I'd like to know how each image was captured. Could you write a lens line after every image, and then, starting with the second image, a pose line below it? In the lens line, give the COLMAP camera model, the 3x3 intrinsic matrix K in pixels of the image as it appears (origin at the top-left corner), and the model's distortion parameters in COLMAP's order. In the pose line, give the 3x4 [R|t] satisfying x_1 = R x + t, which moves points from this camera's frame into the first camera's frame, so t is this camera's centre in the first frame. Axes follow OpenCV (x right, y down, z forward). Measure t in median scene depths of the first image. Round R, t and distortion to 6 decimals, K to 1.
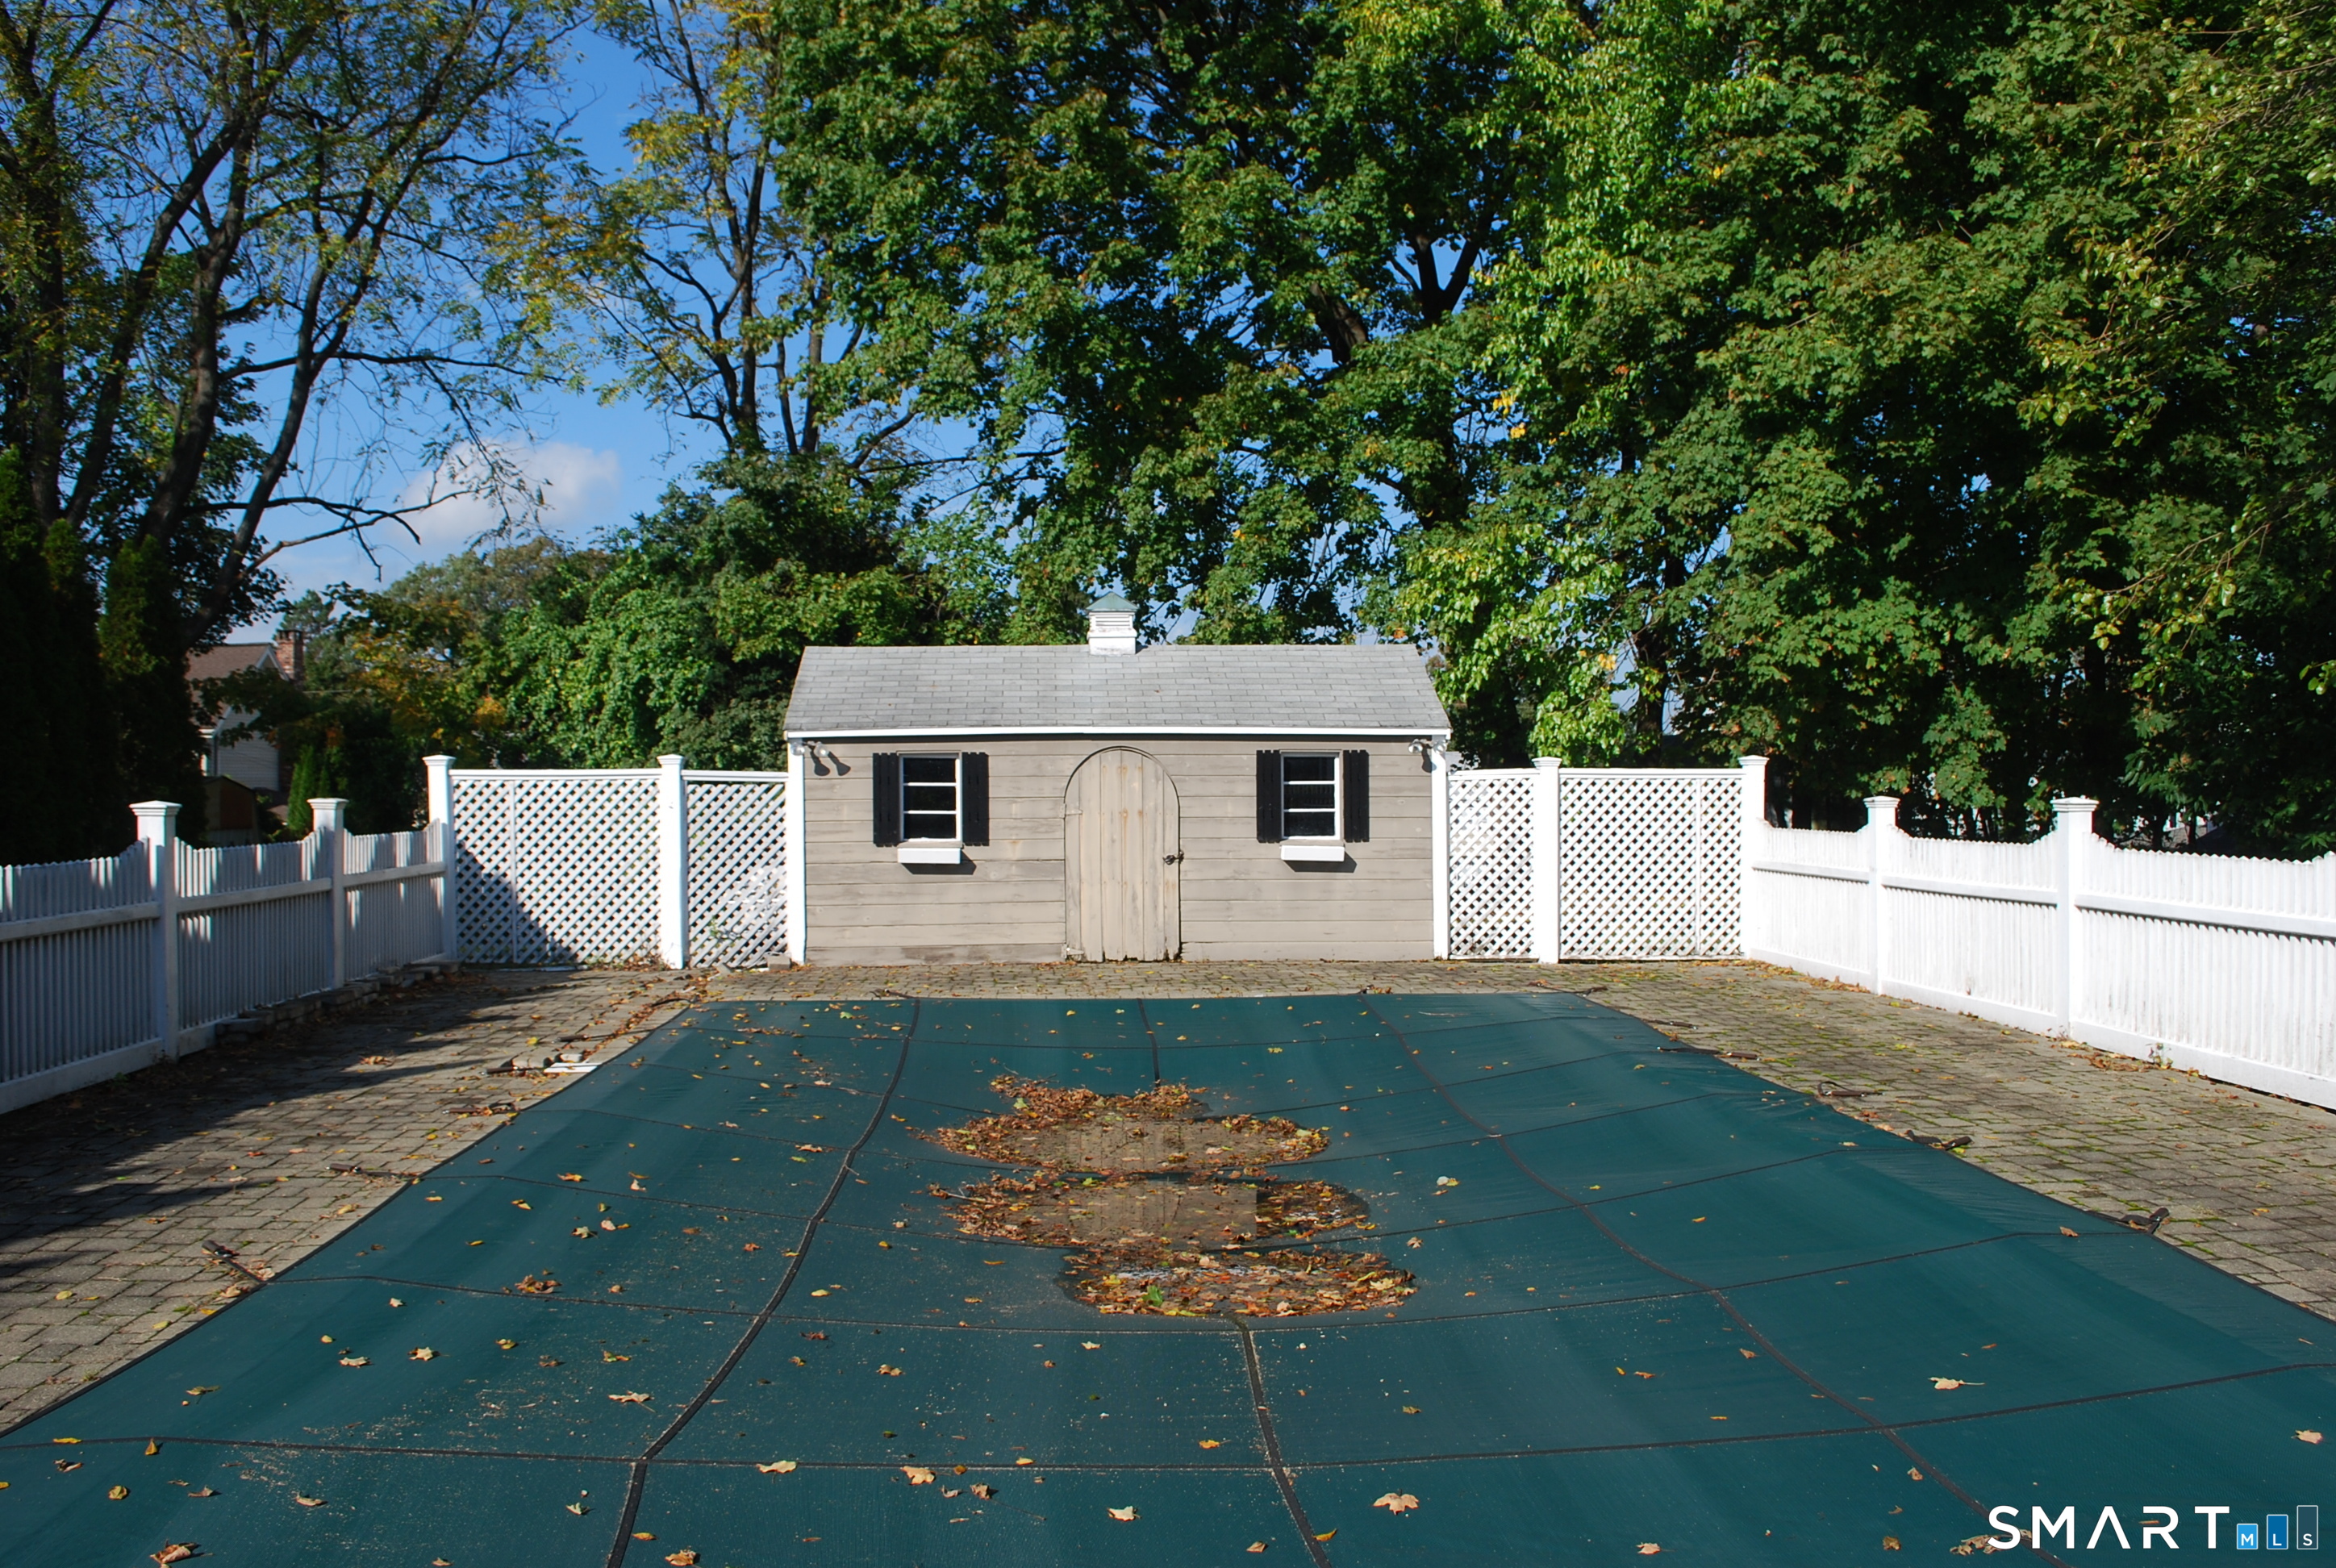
lens RADIAL K [[1832.5, 0, 1168.0], [0, 1832.5, 784.0], [0, 0, 1]] dist [-0.077145, 0.002713]
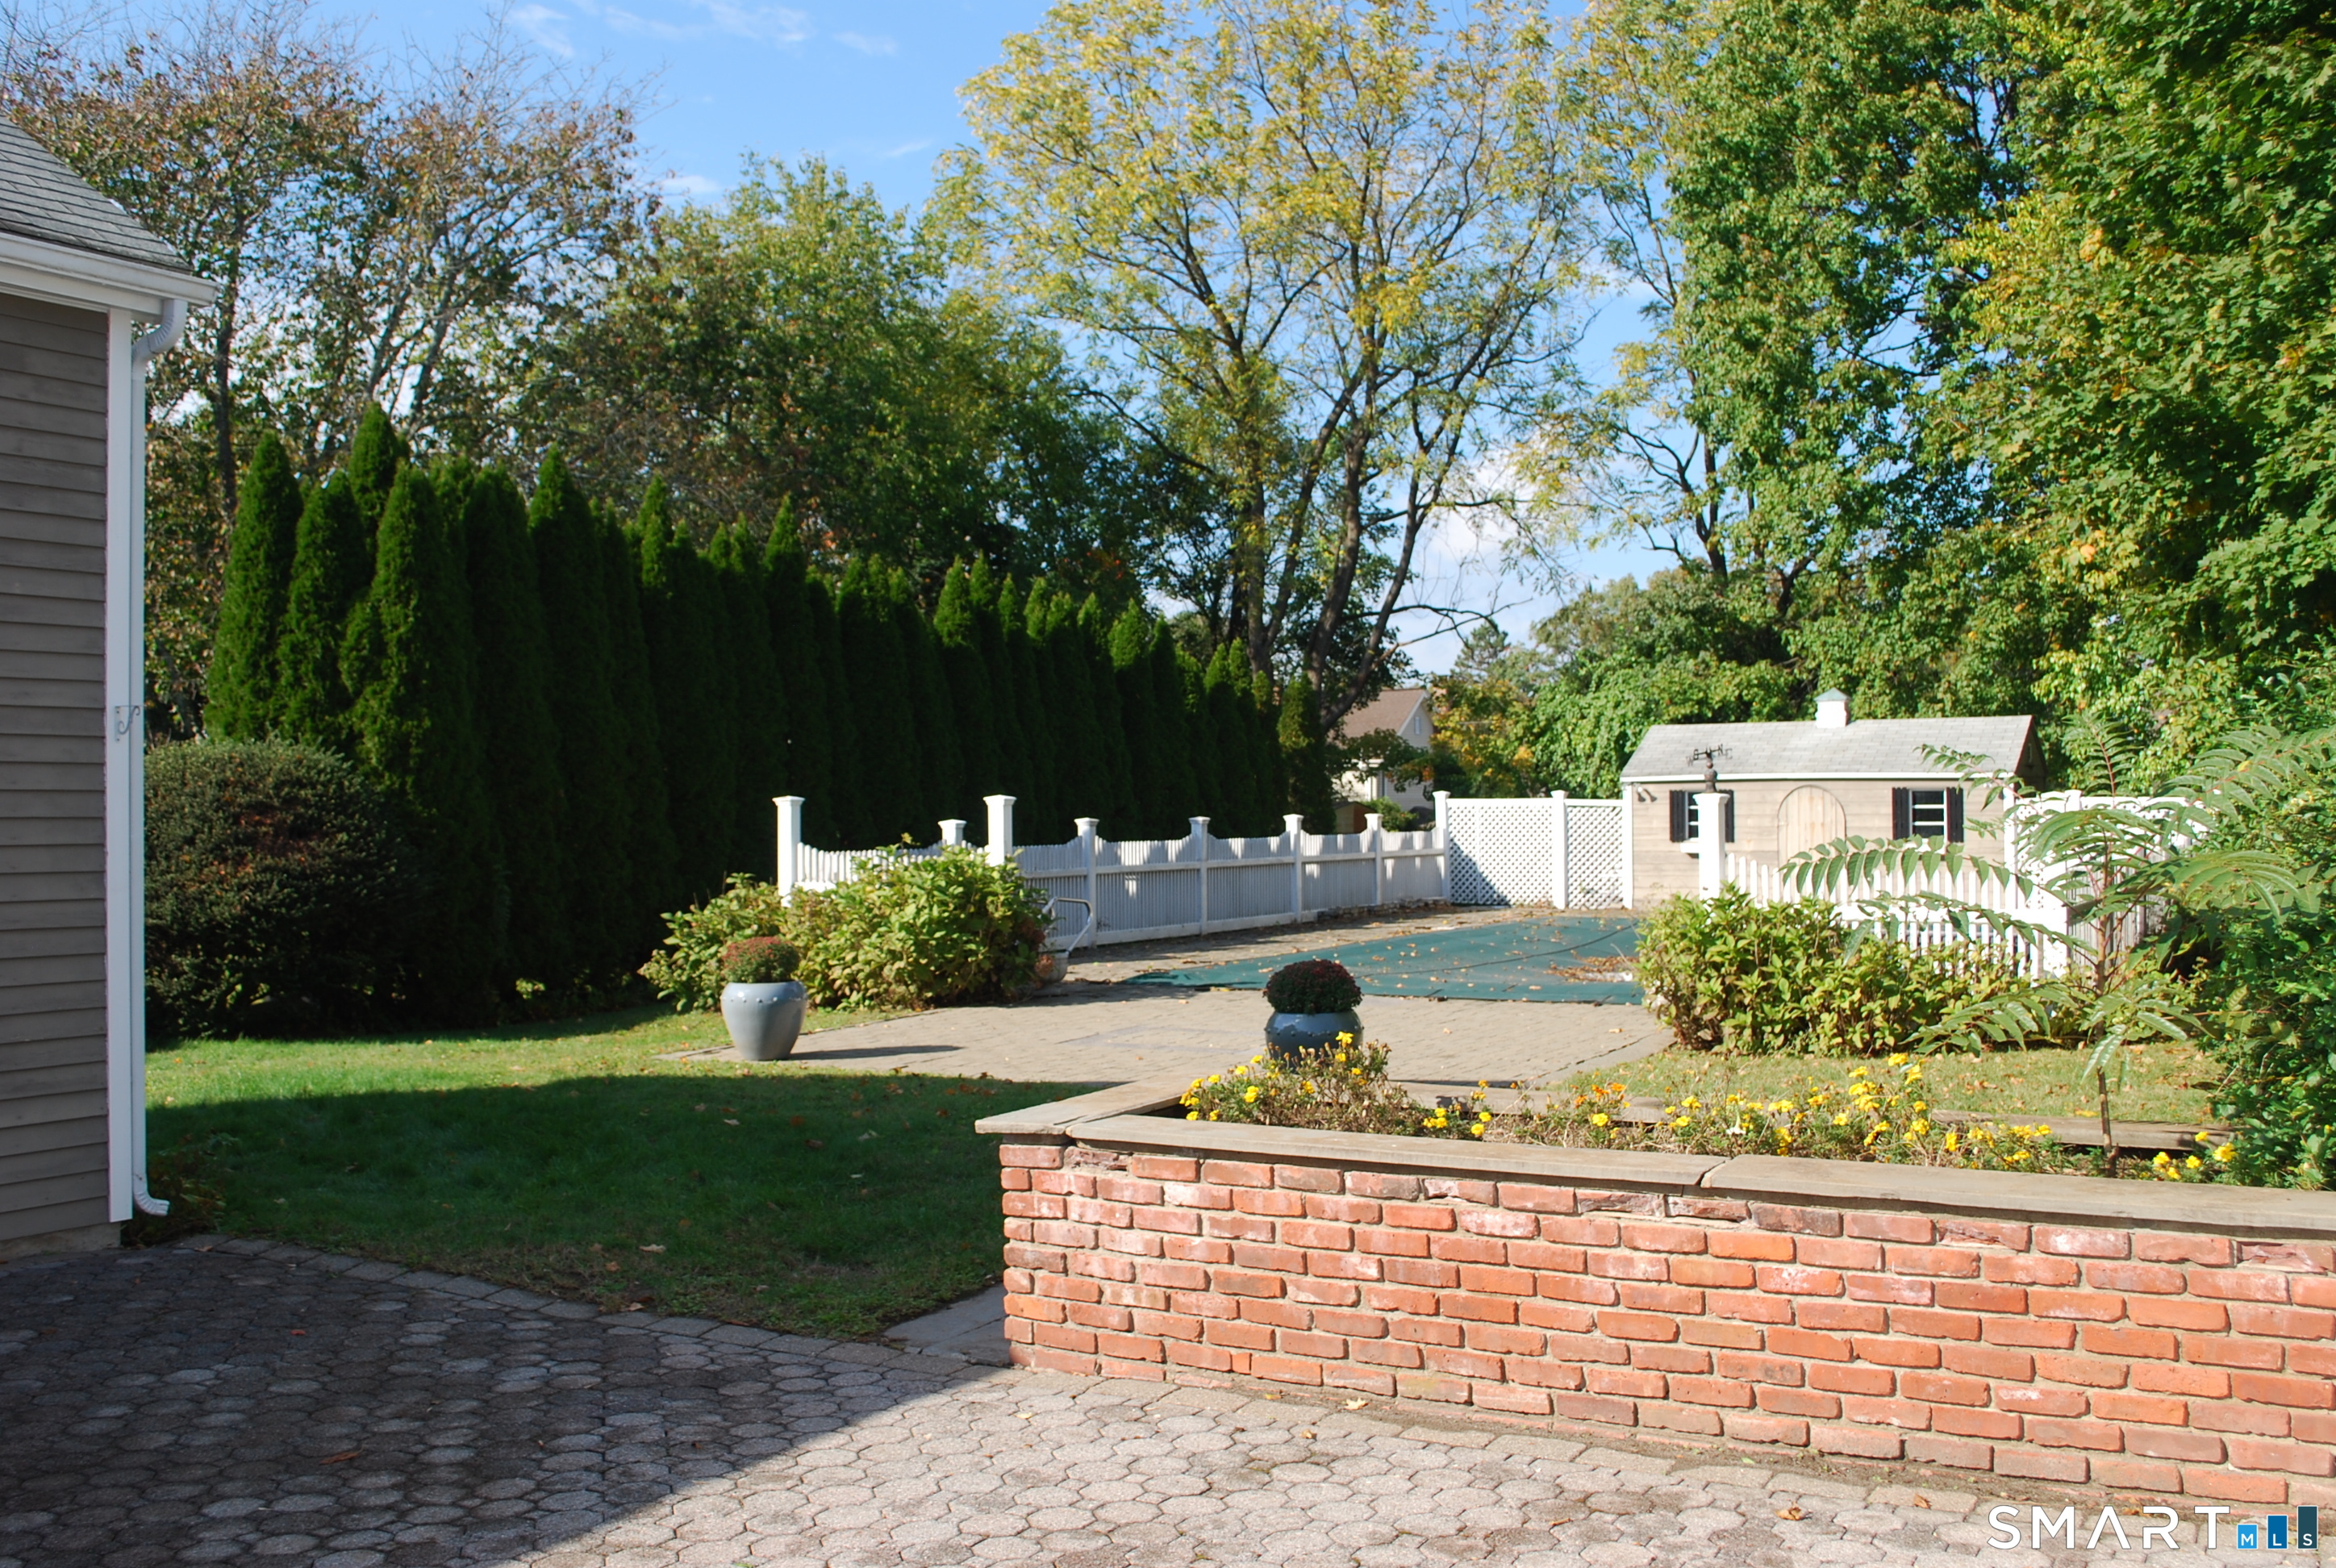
lens RADIAL K [[2282.3, 0, 1168.0], [0, 2282.3, 784.0], [0, 0, 1]] dist [-0.123610, -0.000051]
pose [[0.821989, -0.003446, -0.569494, 0.446112], [-0.001176, 0.999969, -0.007749, -0.003080], [0.569503, 0.007040, 0.821959, -0.692866]]
